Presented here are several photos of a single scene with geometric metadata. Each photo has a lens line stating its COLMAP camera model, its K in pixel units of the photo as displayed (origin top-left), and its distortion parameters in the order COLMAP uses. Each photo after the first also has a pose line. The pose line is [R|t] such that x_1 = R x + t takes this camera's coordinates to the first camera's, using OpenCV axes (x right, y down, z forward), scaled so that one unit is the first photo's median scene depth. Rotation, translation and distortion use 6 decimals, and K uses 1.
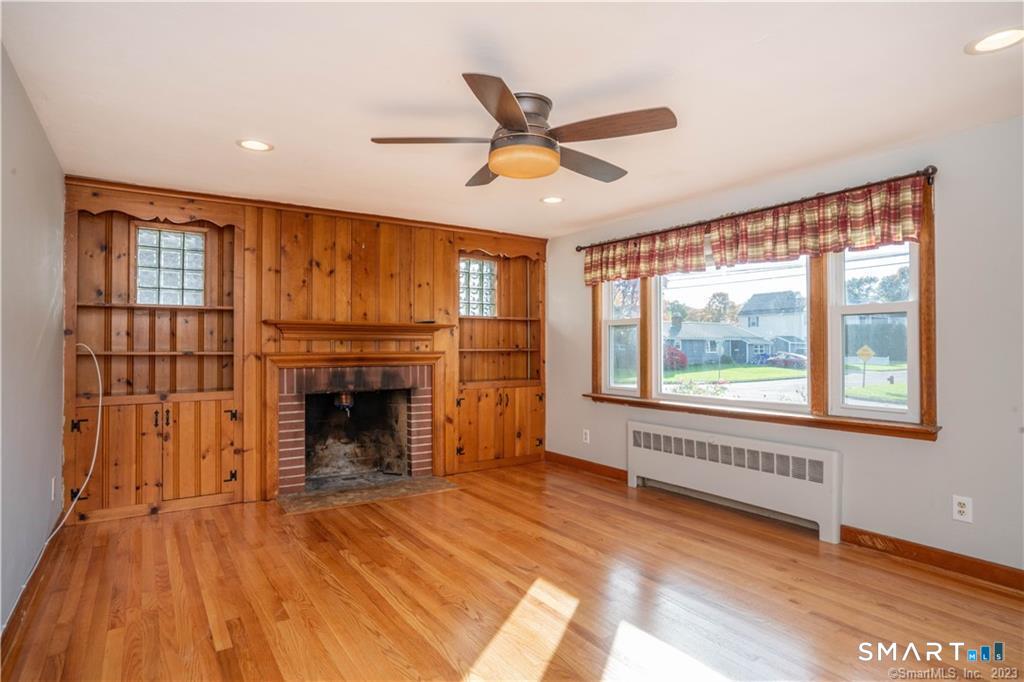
lens RADIAL K [[558.6, 0, 508.8], [0, 558.6, 345.2], [0, 0, 1]] dist [-0.003662, -0.001121]
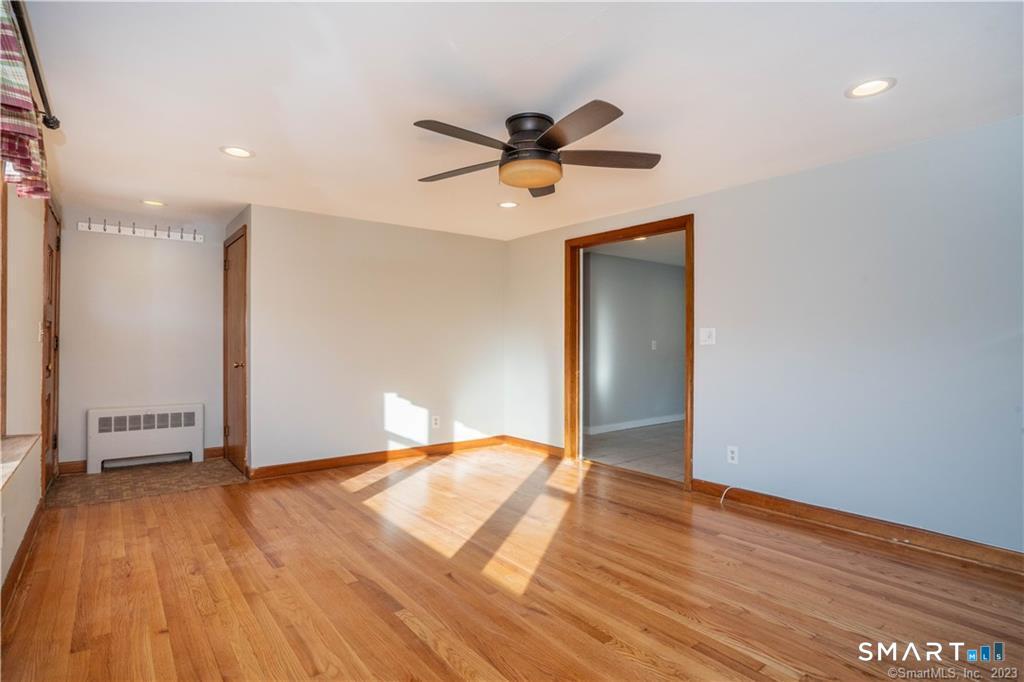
lens RADIAL K [[526.4, 0, 511.9], [0, 526.4, 341.3], [0, 0, 1]] dist [-0.016951, 0.003804]
pose [[-0.997380, -0.005661, -0.072120, 0.082868], [-0.004732, 0.999904, -0.013041, 0.015111], [0.072187, -0.012666, -0.997311, 1.191877]]
